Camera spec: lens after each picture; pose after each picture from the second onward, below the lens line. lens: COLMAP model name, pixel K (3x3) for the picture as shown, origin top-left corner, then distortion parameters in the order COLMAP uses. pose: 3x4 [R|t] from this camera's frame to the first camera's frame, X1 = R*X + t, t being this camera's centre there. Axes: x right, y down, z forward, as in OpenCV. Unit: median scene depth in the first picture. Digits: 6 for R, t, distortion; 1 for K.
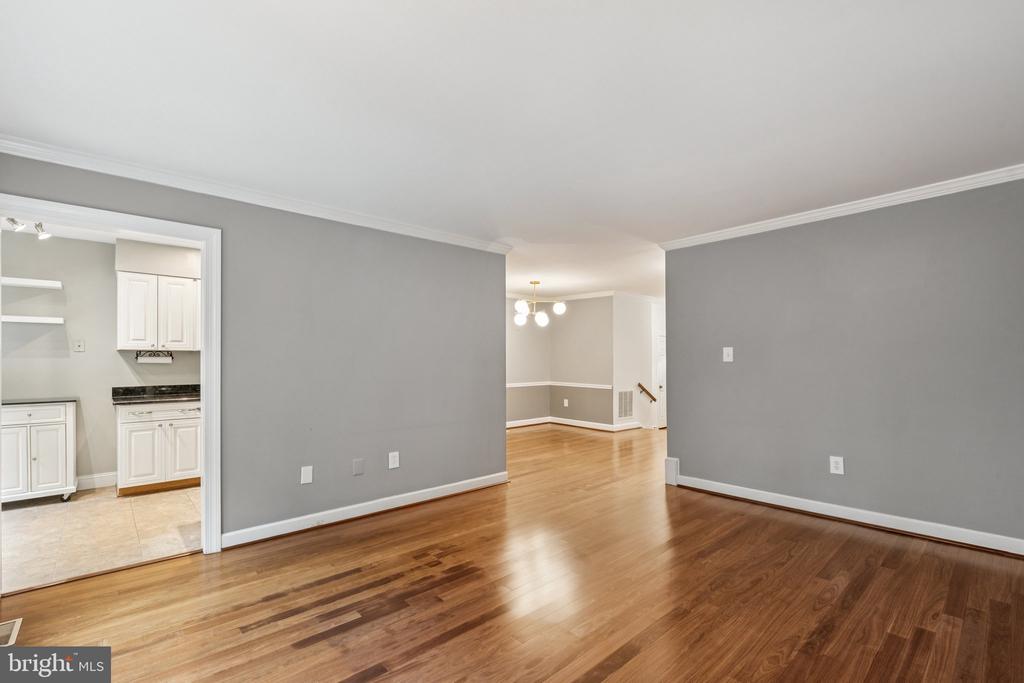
lens RADIAL K [[452.4, 0, 504.1], [0, 452.4, 357.6], [0, 0, 1]] dist [-0.003432, 0.000246]
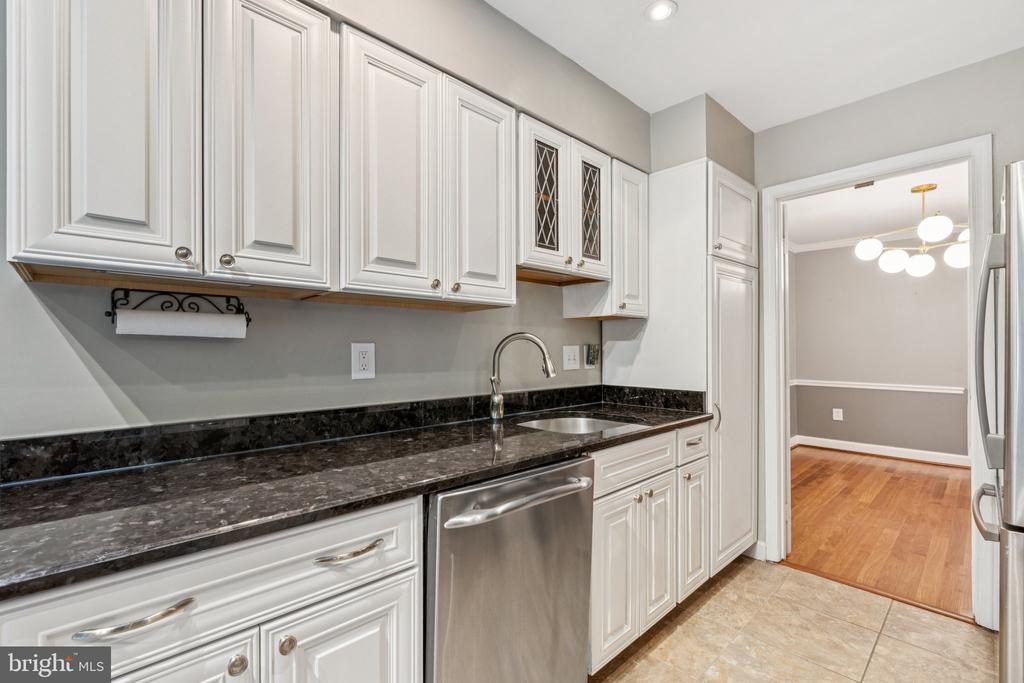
lens RADIAL K [[452.4, 0, 509.7], [0, 452.4, 349.1], [0, 0, 1]] dist [-0.003432, 0.000246]
pose [[0.999855, -0.003726, 0.016640, -0.622059], [0.003767, 0.999990, -0.002379, 0.022115], [-0.016631, 0.002441, 0.999859, 0.776179]]
